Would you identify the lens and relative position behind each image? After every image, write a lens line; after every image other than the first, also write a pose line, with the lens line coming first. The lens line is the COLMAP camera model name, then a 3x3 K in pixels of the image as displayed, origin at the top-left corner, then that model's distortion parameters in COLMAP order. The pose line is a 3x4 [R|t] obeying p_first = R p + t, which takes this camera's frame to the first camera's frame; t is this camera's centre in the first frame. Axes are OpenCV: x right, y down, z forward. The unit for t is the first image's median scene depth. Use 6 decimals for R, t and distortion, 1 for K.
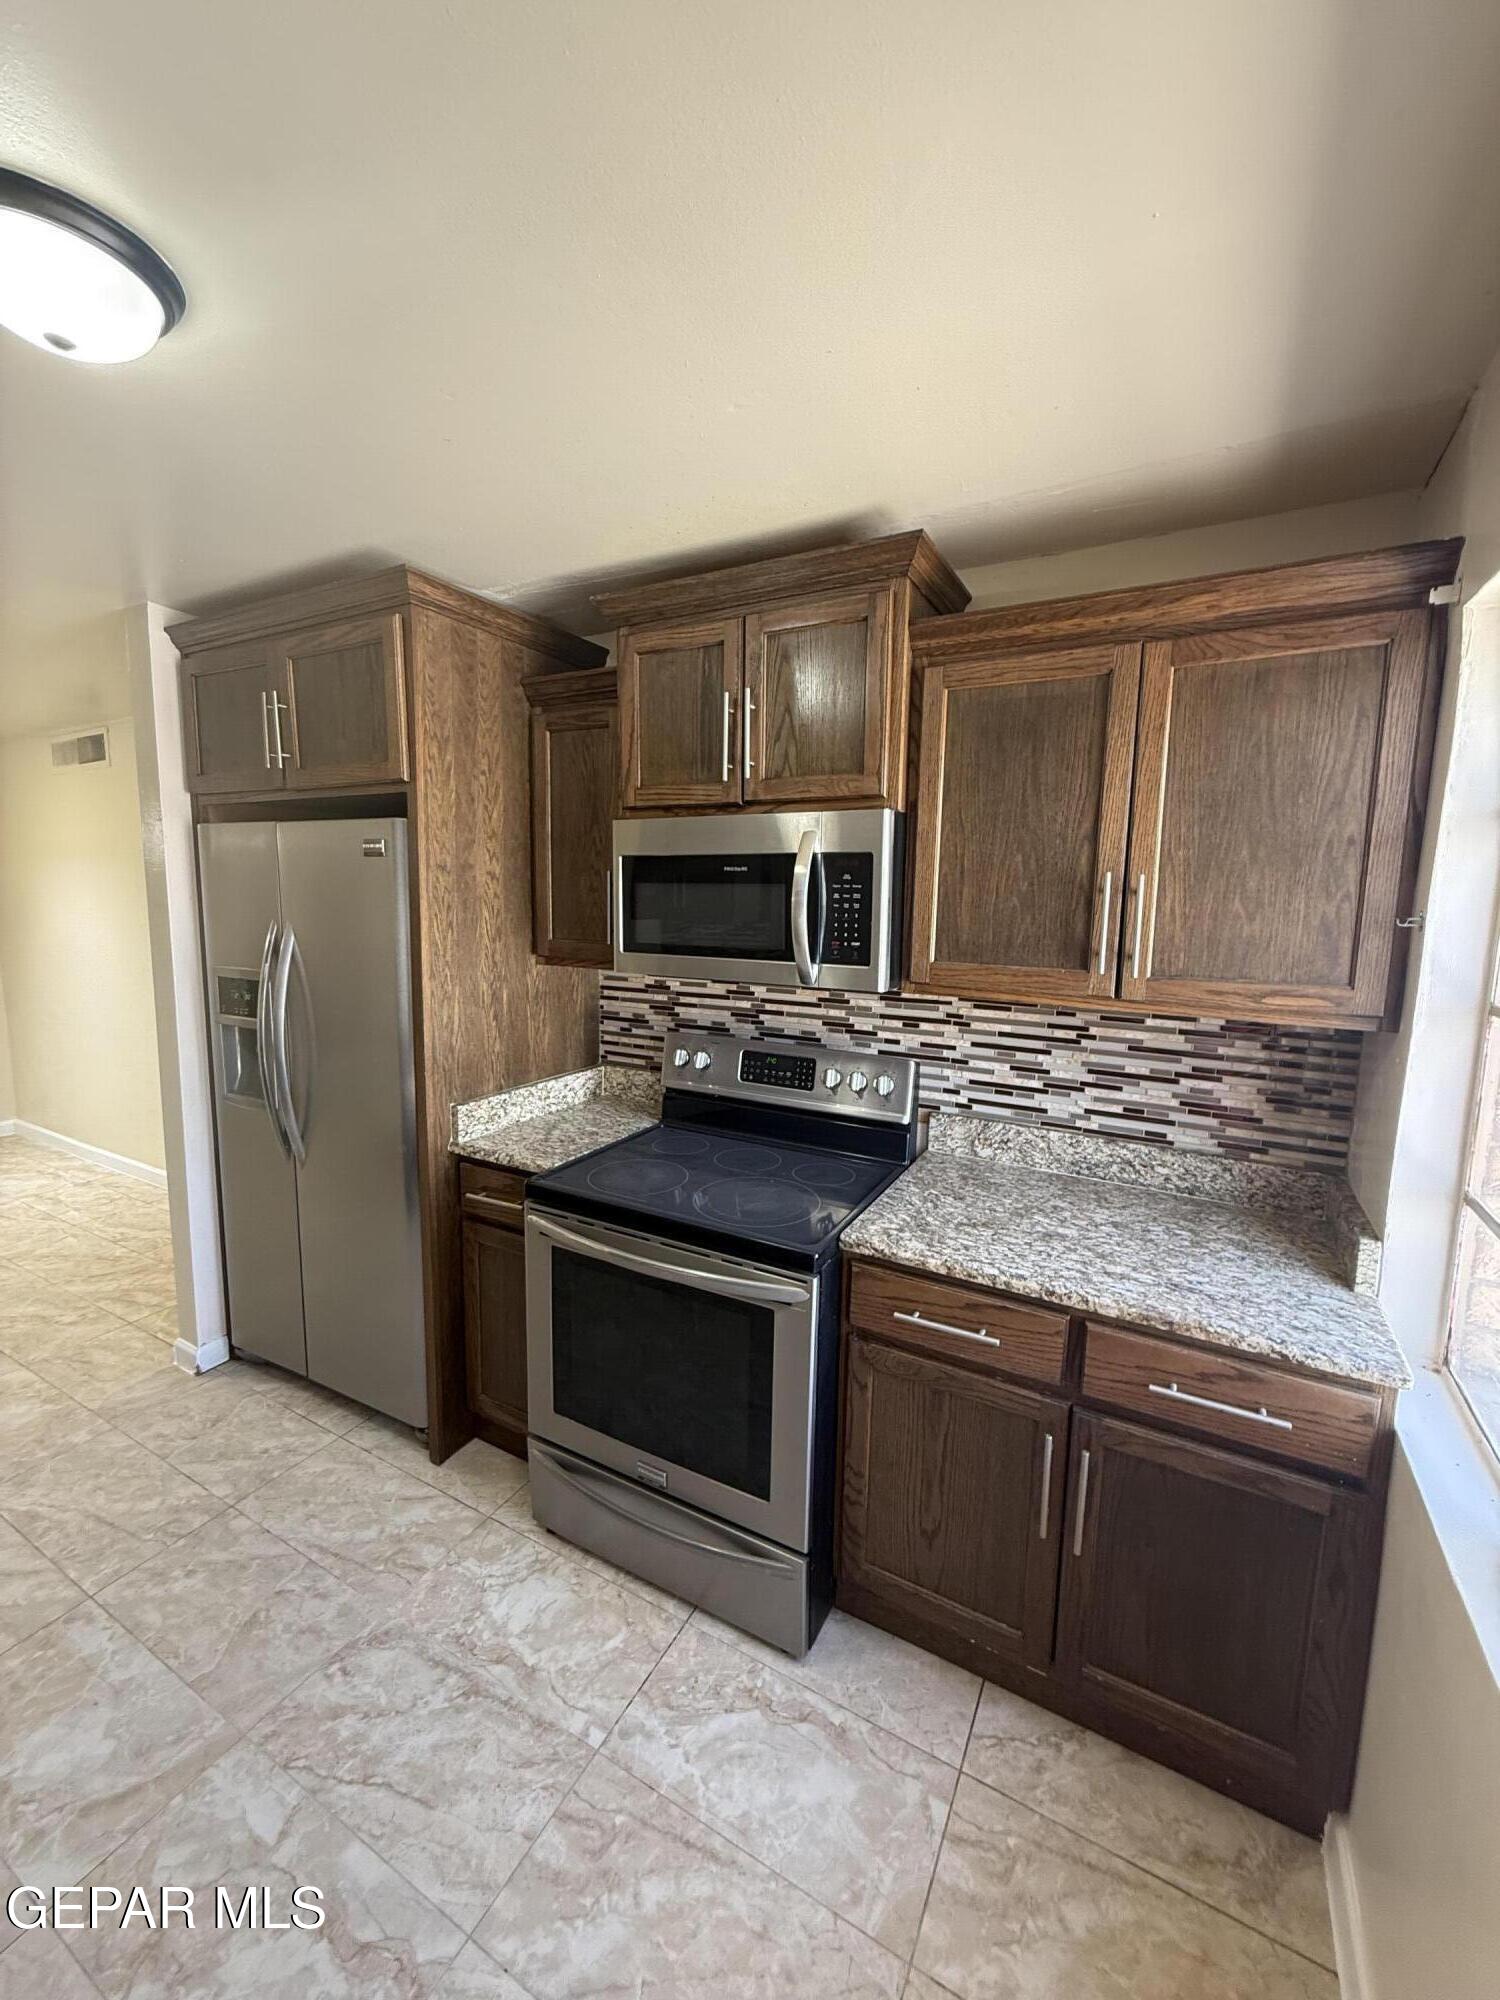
lens RADIAL K [[796.5, 0, 758.7], [0, 796.5, 990.8], [0, 0, 1]] dist [0.000197, 0.000112]
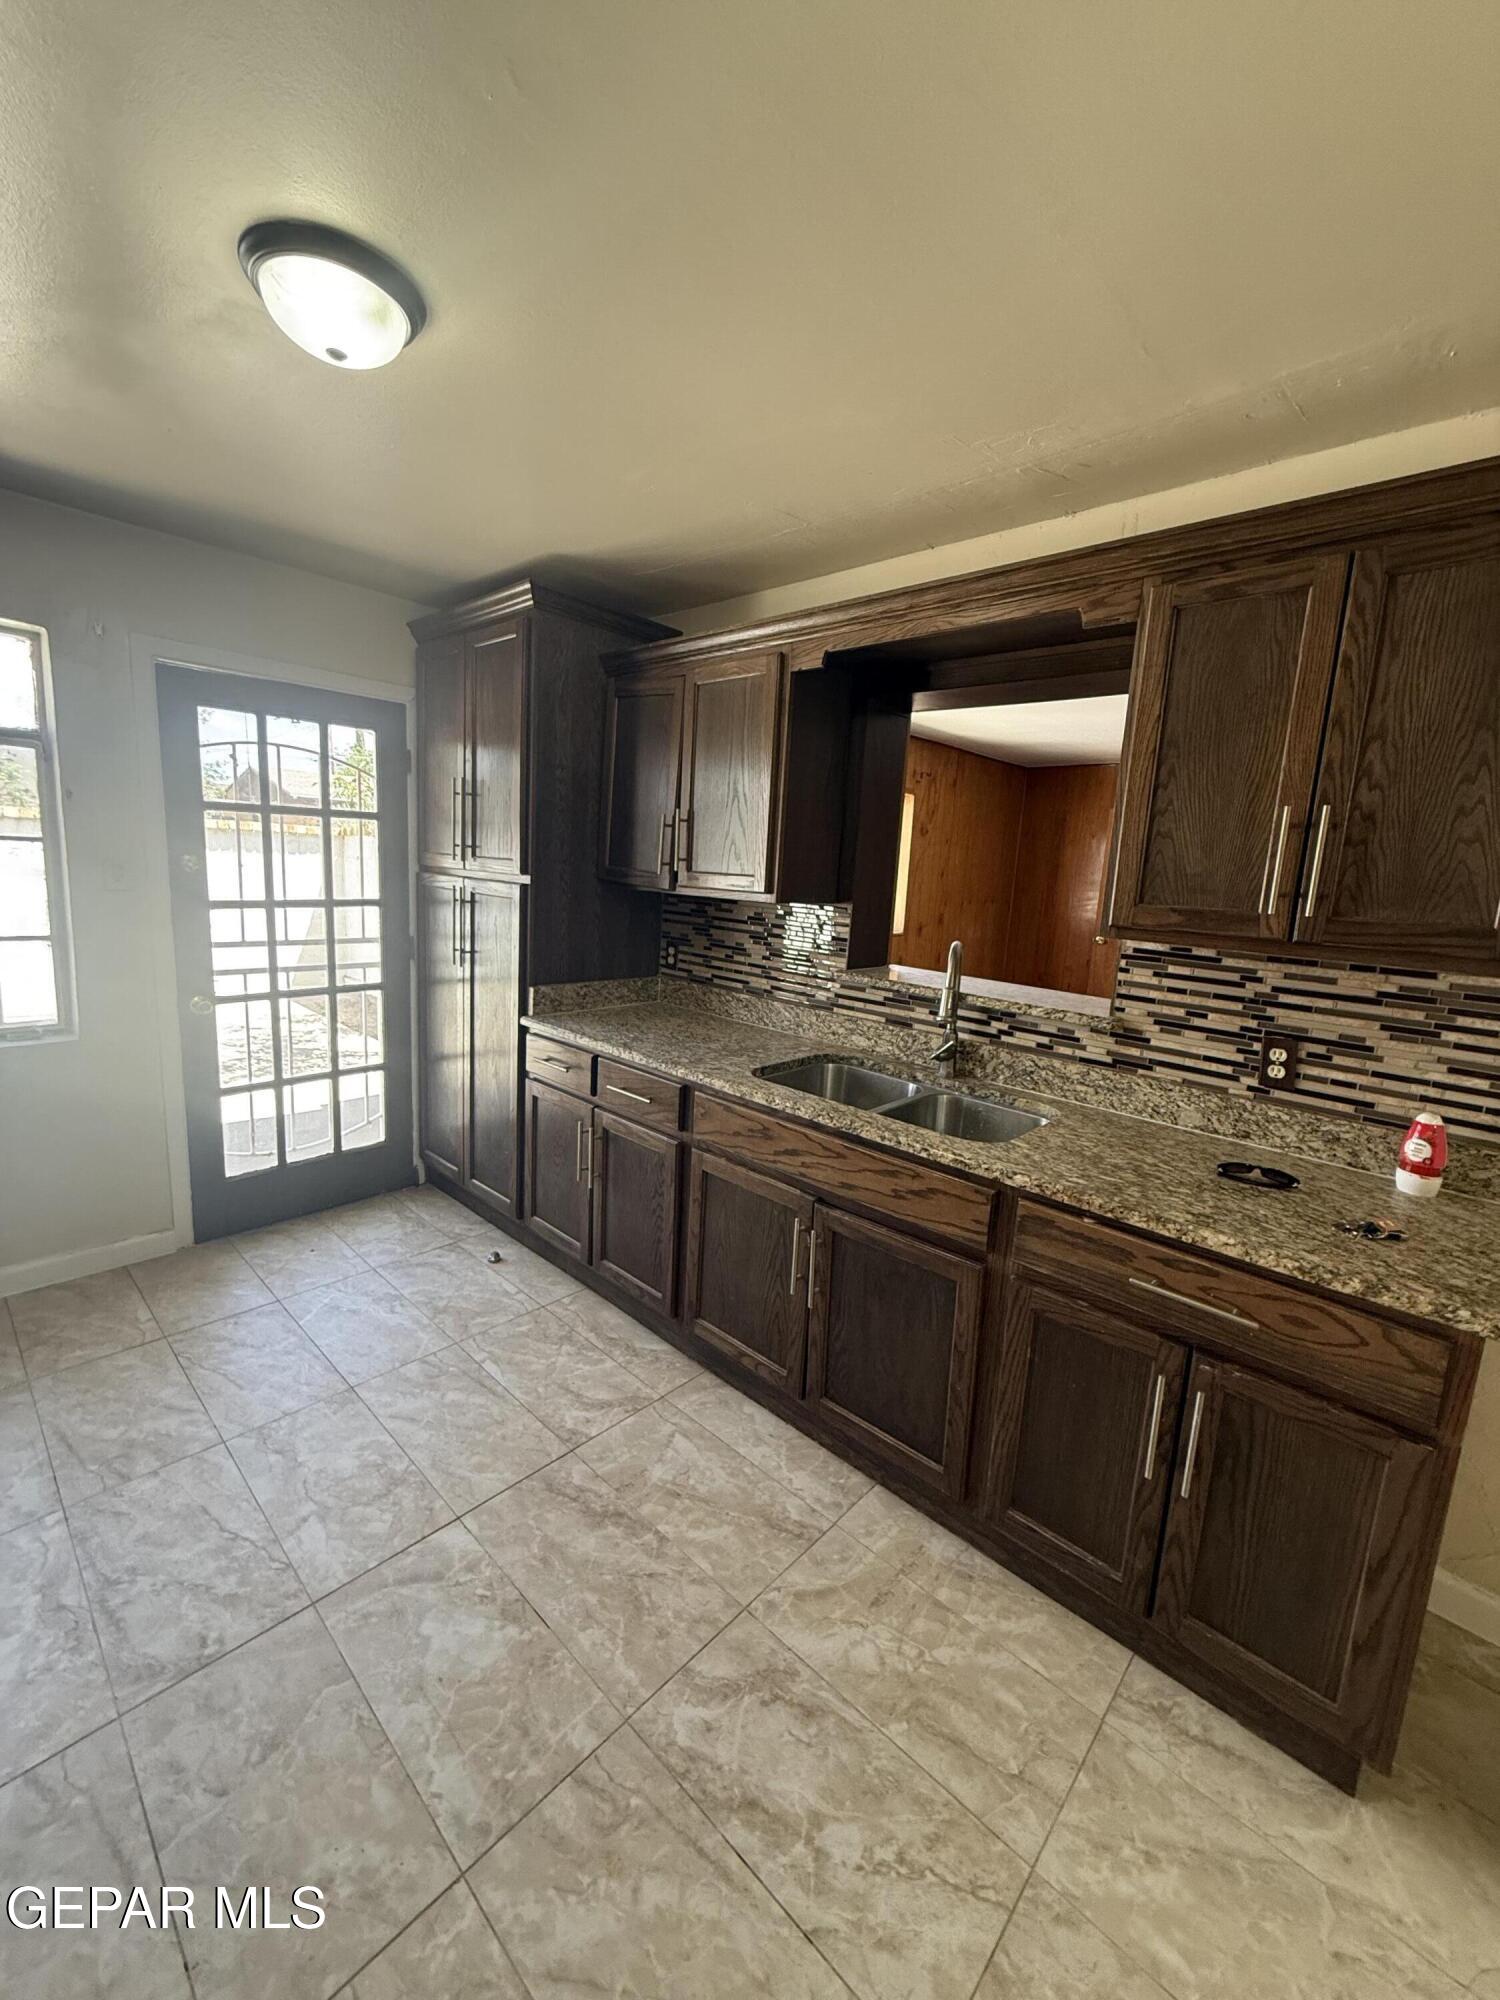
lens RADIAL K [[796.5, 0, 758.1], [0, 796.5, 1001.8], [0, 0, 1]] dist [0.000197, 0.000112]
pose [[-0.967380, -0.110627, 0.227899, -1.154205], [-0.041484, 0.956645, 0.288286, -0.119794], [-0.249911, 0.269428, -0.930029, 1.367346]]
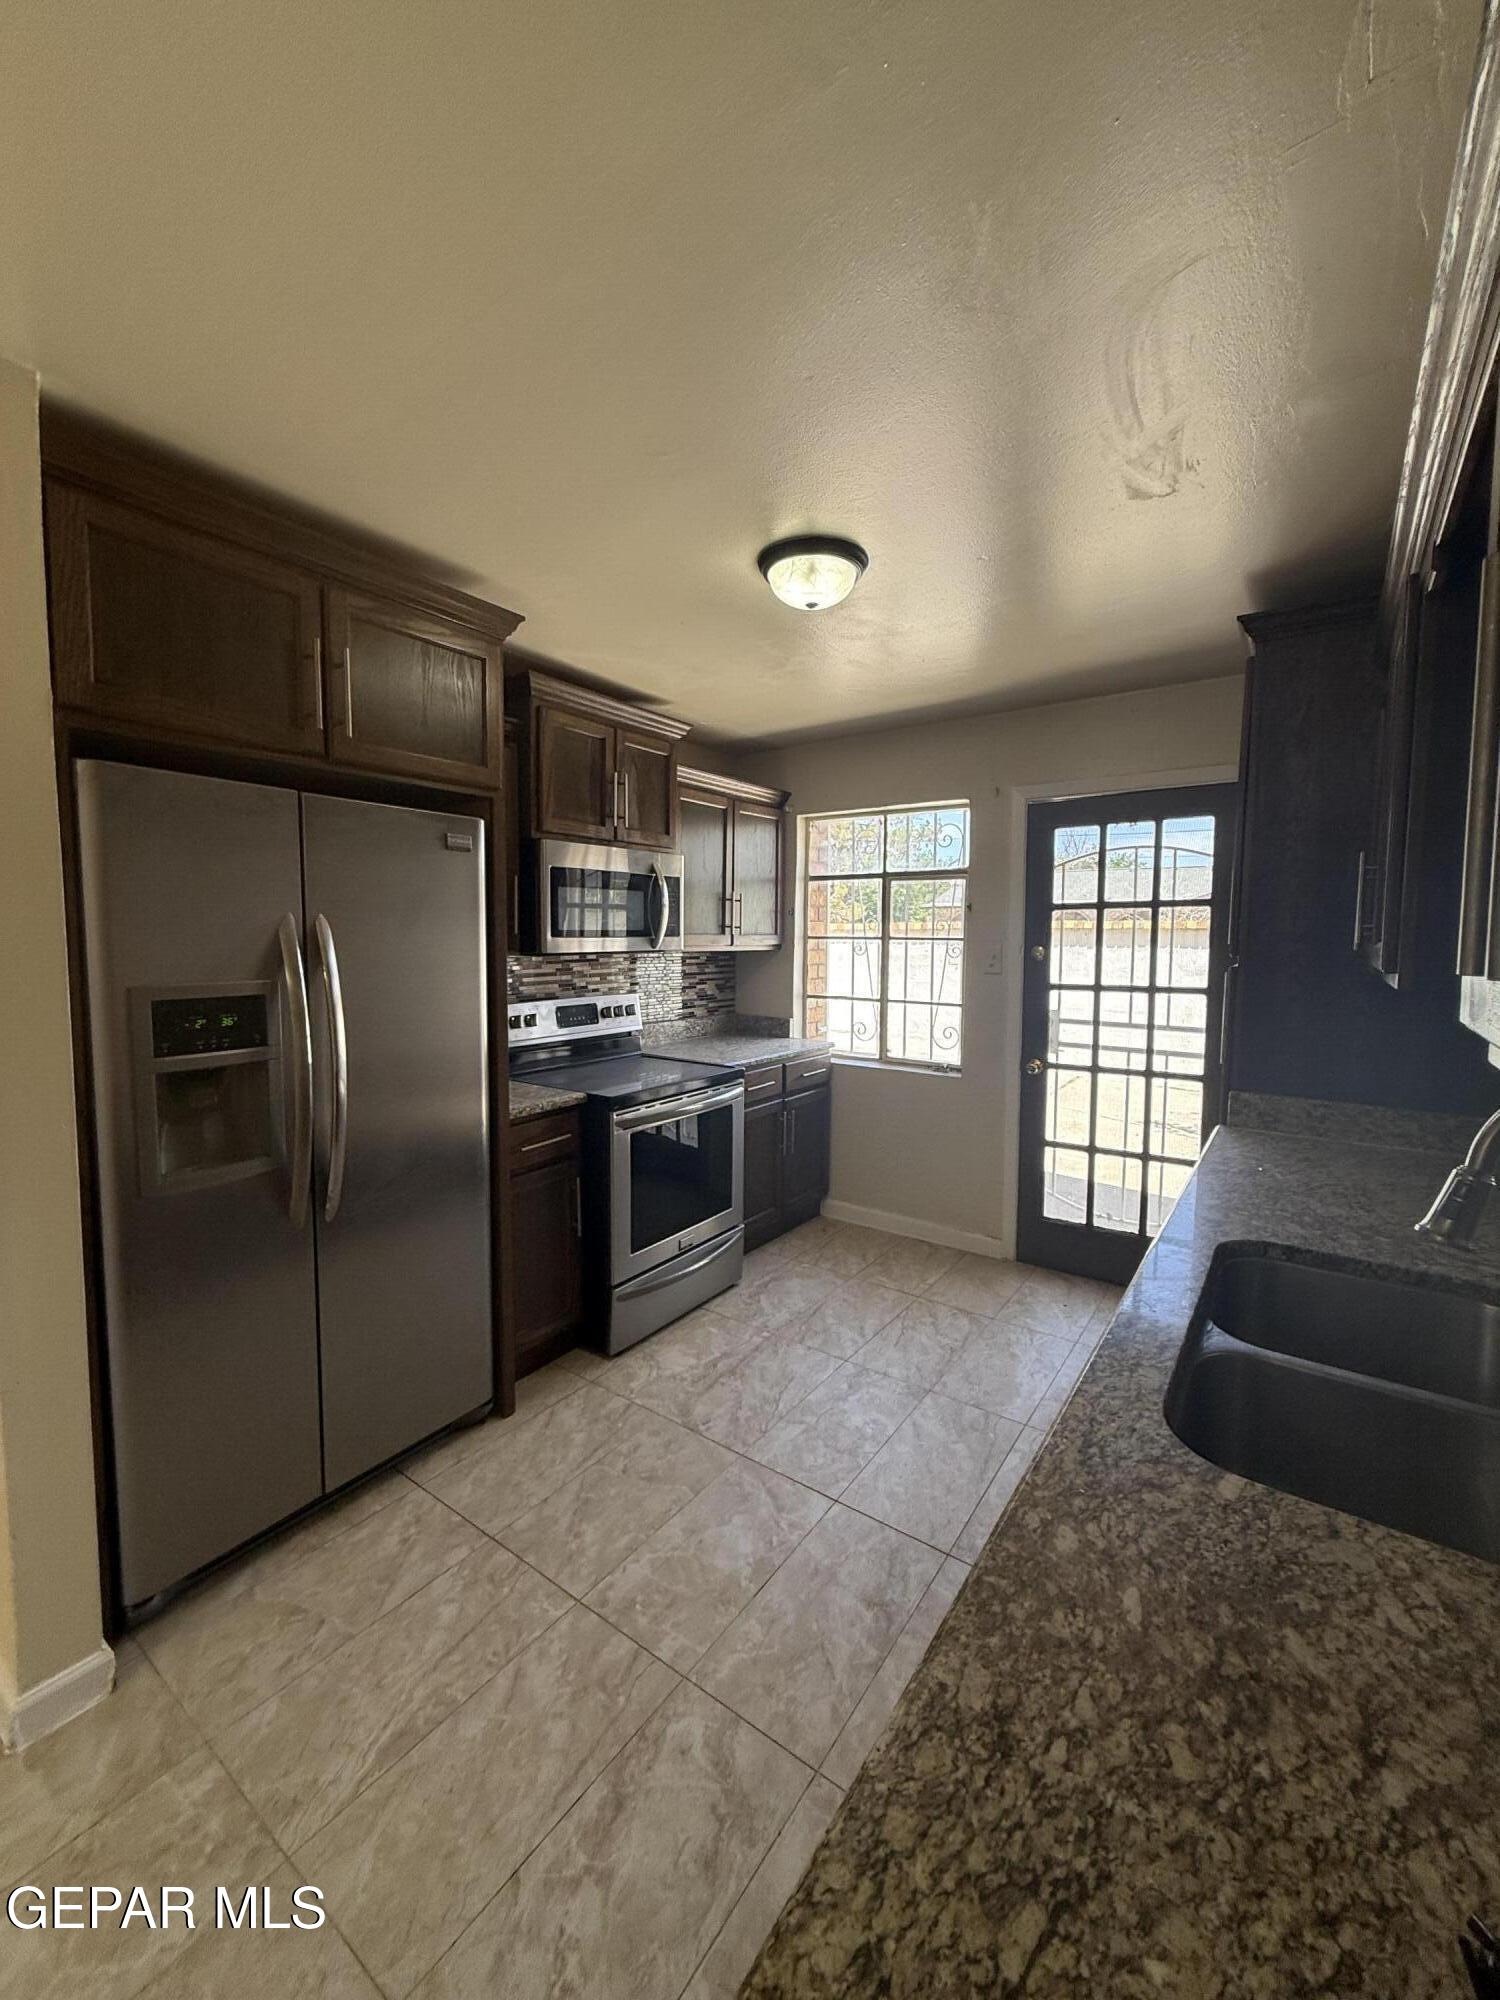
lens RADIAL K [[796.5, 0, 746.4], [0, 796.5, 997.3], [0, 0, 1]] dist [0.000197, 0.000112]
pose [[0.126263, -0.098334, 0.987111, -1.718961], [0.116418, 0.989667, 0.083697, -0.026604], [-0.985142, 0.104350, 0.136406, 0.594599]]
